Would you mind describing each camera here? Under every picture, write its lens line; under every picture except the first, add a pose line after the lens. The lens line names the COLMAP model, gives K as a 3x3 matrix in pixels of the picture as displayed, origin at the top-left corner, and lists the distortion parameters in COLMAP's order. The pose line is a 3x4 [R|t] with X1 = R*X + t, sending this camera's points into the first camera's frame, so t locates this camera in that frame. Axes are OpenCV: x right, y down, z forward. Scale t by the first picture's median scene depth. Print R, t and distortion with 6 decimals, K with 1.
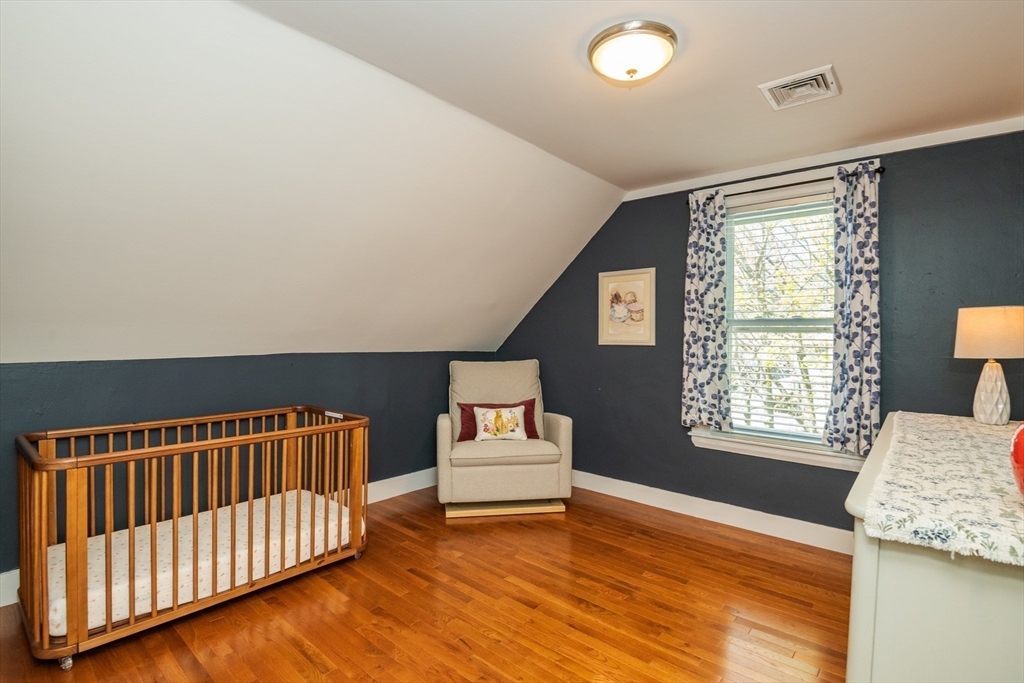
lens RADIAL K [[488.7, 0, 512.5], [0, 488.7, 338.6], [0, 0, 1]] dist [-0.014571, -0.007109]
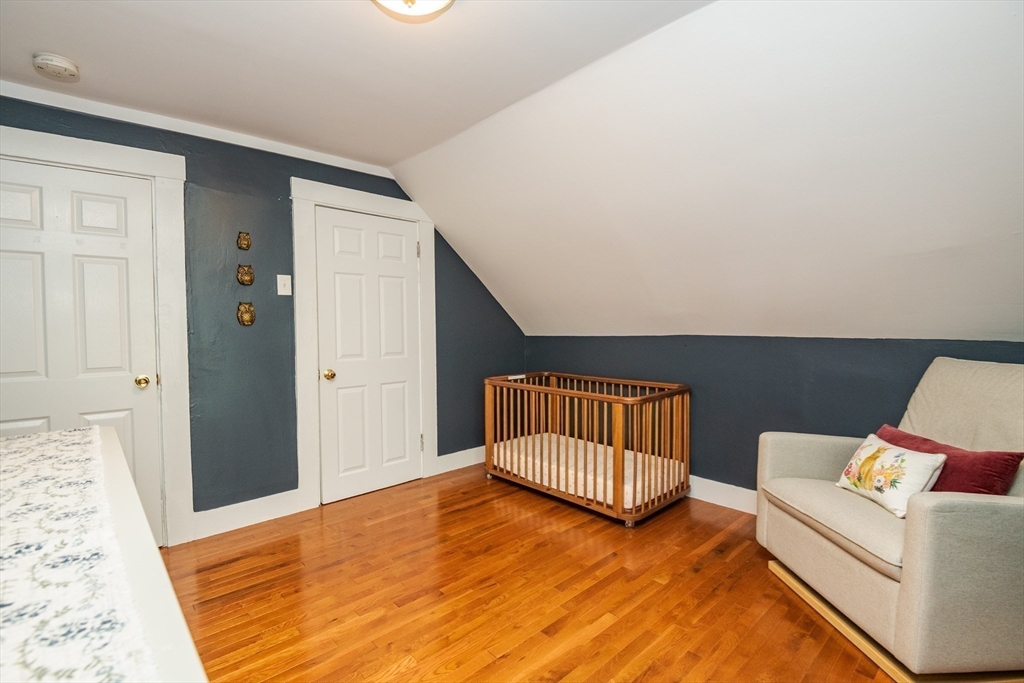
lens RADIAL K [[464.2, 0, 513.3], [0, 464.2, 343.9], [0, 0, 1]] dist [0.002795, -0.001687]
pose [[-0.107975, 0.036425, -0.993486, 0.781565], [0.004040, 0.999336, 0.036200, 0.014580], [0.994145, -0.000105, -0.108050, 0.955282]]
